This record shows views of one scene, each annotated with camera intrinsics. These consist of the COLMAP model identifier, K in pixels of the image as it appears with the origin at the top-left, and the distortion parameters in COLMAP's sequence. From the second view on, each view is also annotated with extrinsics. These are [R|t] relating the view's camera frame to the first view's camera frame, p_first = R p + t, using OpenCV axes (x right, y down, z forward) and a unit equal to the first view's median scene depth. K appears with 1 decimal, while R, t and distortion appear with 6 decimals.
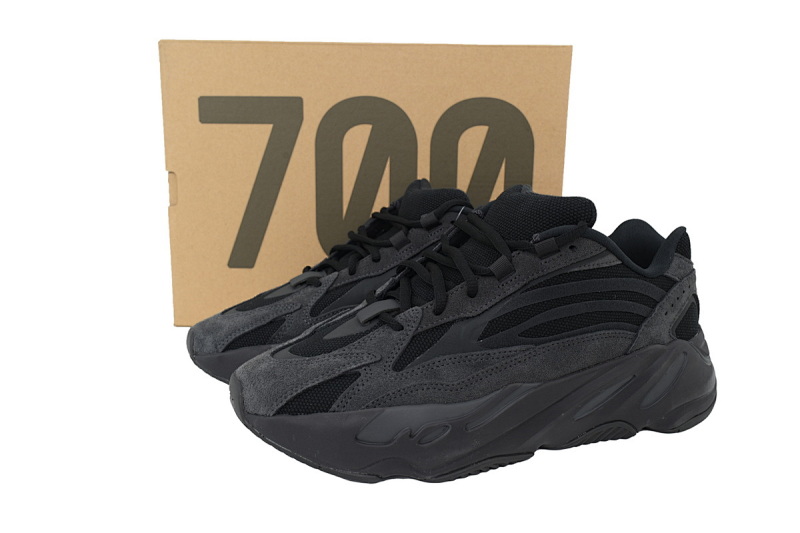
lens RADIAL K [[656.2, 0, 400.0], [0, 656.2, 266.5], [0, 0, 1]] dist [0.059050, -0.000234]
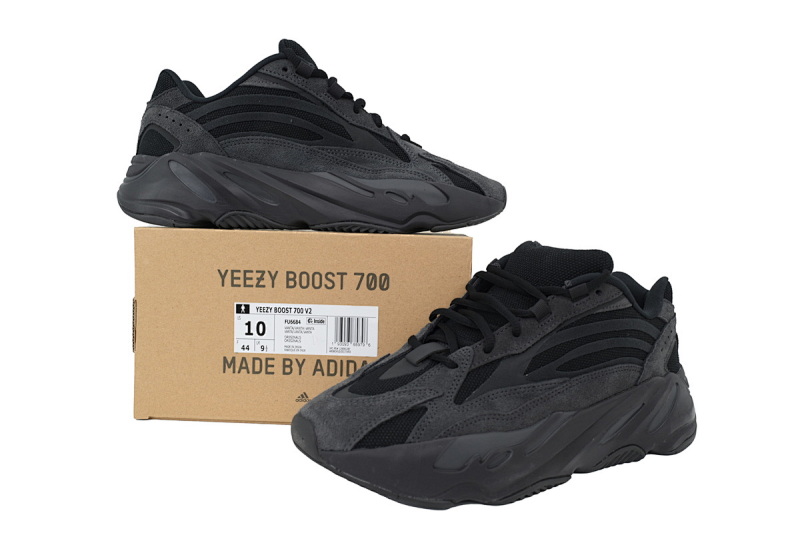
lens RADIAL K [[656.2, 0, 400.0], [0, 656.2, 266.5], [0, 0, 1]] dist [0.059050, -0.000234]
pose [[0.984376, -0.002146, 0.176066, -0.289295], [0.020393, 0.994586, -0.101892, 0.038242], [-0.174894, 0.103891, 0.979091, -0.090881]]
